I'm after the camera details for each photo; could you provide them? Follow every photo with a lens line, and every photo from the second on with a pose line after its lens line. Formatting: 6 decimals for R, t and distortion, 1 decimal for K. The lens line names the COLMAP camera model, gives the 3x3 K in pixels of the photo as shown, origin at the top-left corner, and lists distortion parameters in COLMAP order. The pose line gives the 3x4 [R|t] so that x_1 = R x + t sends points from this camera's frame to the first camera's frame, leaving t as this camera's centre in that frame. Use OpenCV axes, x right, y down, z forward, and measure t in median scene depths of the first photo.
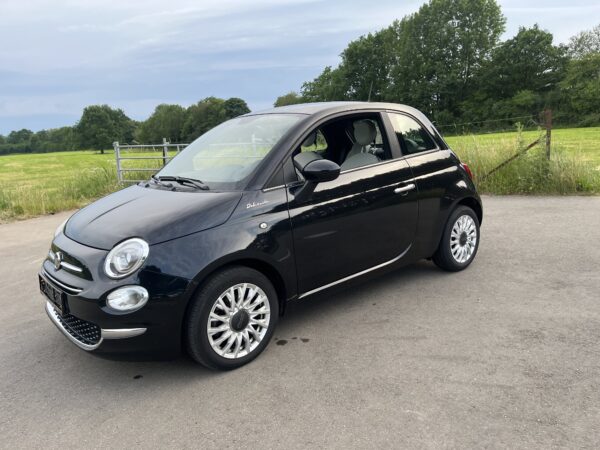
lens RADIAL K [[454.5, 0, 305.8], [0, 454.5, 225.6], [0, 0, 1]] dist [0.080723, -0.110622]
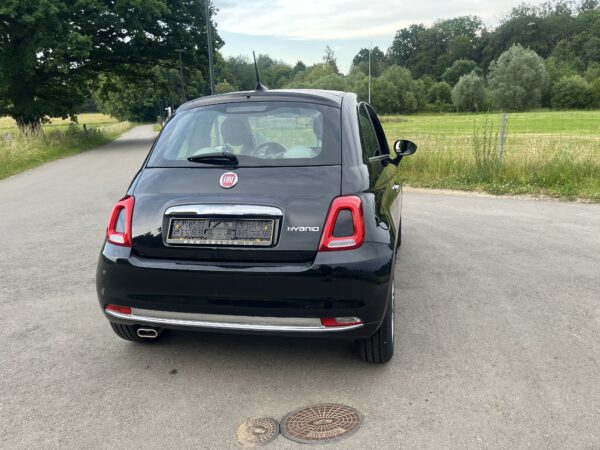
lens RADIAL K [[454.5, 0, 306.8], [0, 454.5, 230.2], [0, 0, 1]] dist [0.080723, -0.110622]
pose [[-0.796953, 0.216030, -0.564089, 0.033864], [-0.044575, 0.910280, 0.411587, -0.024187], [0.602394, 0.353160, -0.715821, 0.108284]]
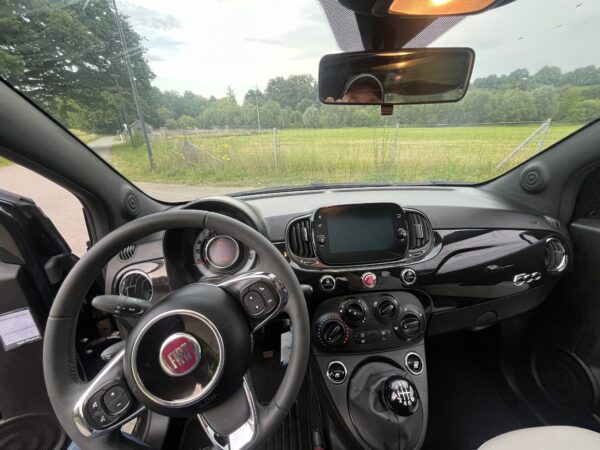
lens RADIAL K [[243.7, 0, 300.0], [0, 243.7, 224.8], [0, 0, 1]] dist [-0.004880, 0.000373]
pose [[-0.585996, 0.358277, -0.726805, 0.000070], [-0.097773, 0.859127, 0.502335, -0.011068], [0.804394, 0.365428, -0.468416, 0.057561]]
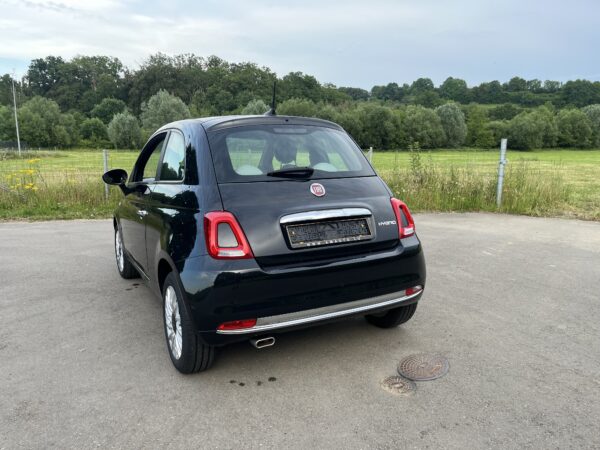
lens RADIAL K [[454.5, 0, 297.3], [0, 454.5, 228.2], [0, 0, 1]] dist [0.080723, -0.110622]
pose [[-0.223682, 0.217431, -0.950100, 0.059217], [-0.168454, 0.951505, 0.257412, -0.019591], [0.959995, 0.217626, -0.176208, 0.082857]]
